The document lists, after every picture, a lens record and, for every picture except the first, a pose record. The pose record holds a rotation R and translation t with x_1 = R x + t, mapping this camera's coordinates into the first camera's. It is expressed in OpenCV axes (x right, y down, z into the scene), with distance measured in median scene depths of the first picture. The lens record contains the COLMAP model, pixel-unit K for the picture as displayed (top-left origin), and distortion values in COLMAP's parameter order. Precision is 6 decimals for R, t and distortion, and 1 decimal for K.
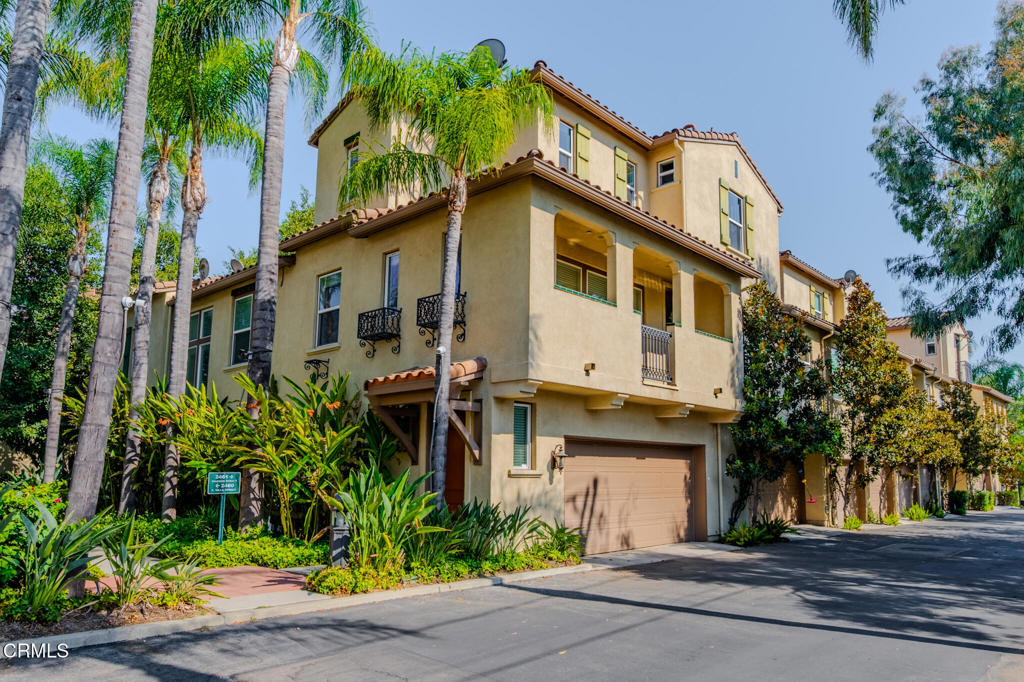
lens RADIAL K [[617.6, 0, 512.0], [0, 617.6, 341.0], [0, 0, 1]] dist [0.002540, 0.000848]
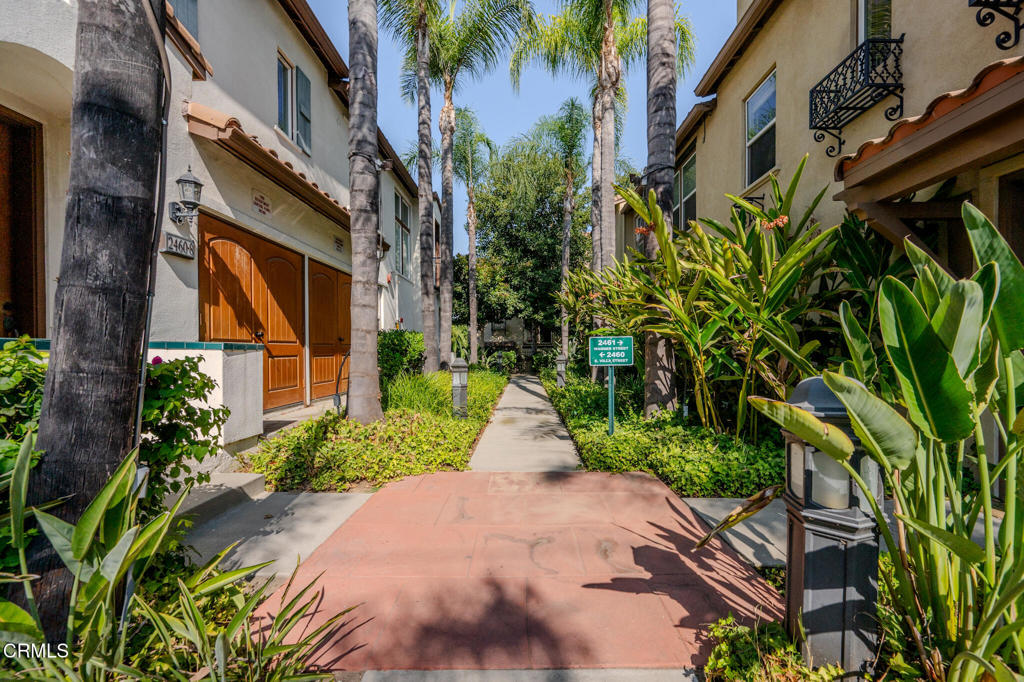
lens RADIAL K [[464.8, 0, 514.1], [0, 464.8, 373.7], [0, 0, 1]] dist [-0.000072, -0.000451]
pose [[0.705909, 0.027489, -0.707769, -0.132643], [0.161344, 0.966736, 0.198467, 0.105166], [0.689682, -0.254294, 0.677993, 0.445016]]
